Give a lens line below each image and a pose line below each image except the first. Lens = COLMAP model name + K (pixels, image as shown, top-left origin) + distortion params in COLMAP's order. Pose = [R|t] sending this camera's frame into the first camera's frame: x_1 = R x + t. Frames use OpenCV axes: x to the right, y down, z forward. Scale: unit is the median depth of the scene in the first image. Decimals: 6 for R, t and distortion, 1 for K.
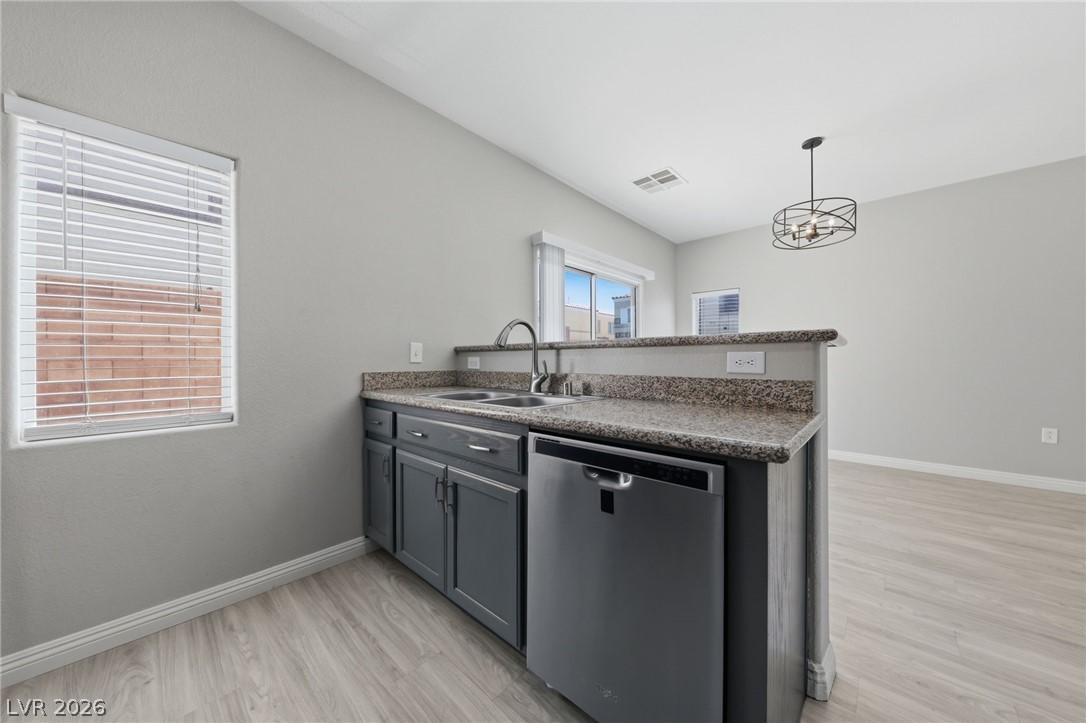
lens RADIAL K [[370.1, 0, 543.0], [0, 370.1, 361.5], [0, 0, 1]] dist [-0.010821, -0.000063]
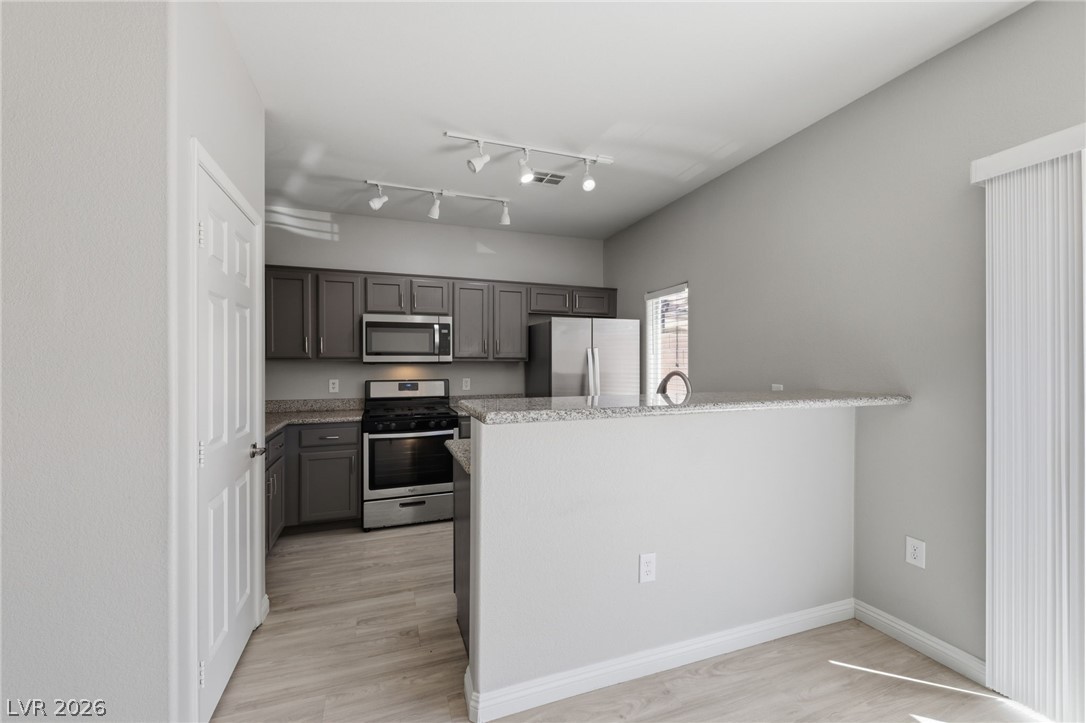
lens RADIAL K [[451.0, 0, 543.0], [0, 451.0, 361.5], [0, 0, 1]] dist [0.000056, 0.000039]
pose [[-0.466684, 0.006936, -0.884397, 1.427427], [0.006578, 0.999969, 0.004372, -0.168999], [0.884400, -0.003777, -0.466715, 1.385925]]
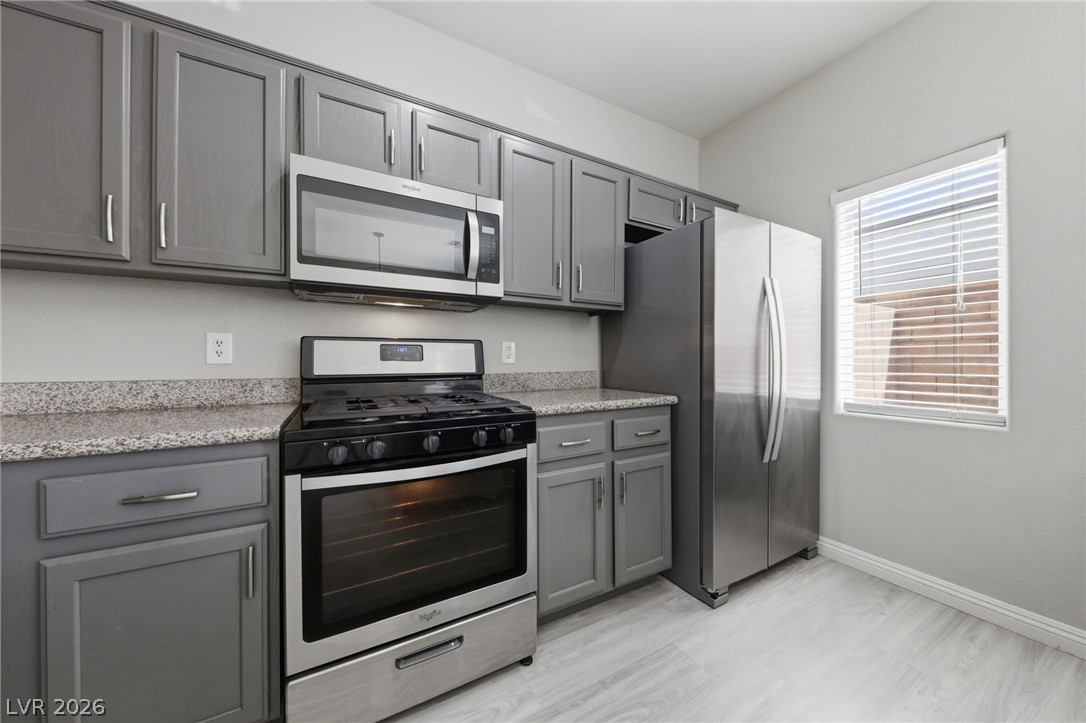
lens RADIAL K [[370.1, 0, 543.0], [0, 370.1, 361.5], [0, 0, 1]] dist [-0.010821, -0.000063]
pose [[-0.316302, 0.012537, -0.948576, 0.357402], [0.003616, 0.999921, 0.012010, -0.010539], [0.948652, 0.000369, -0.316323, 0.206853]]
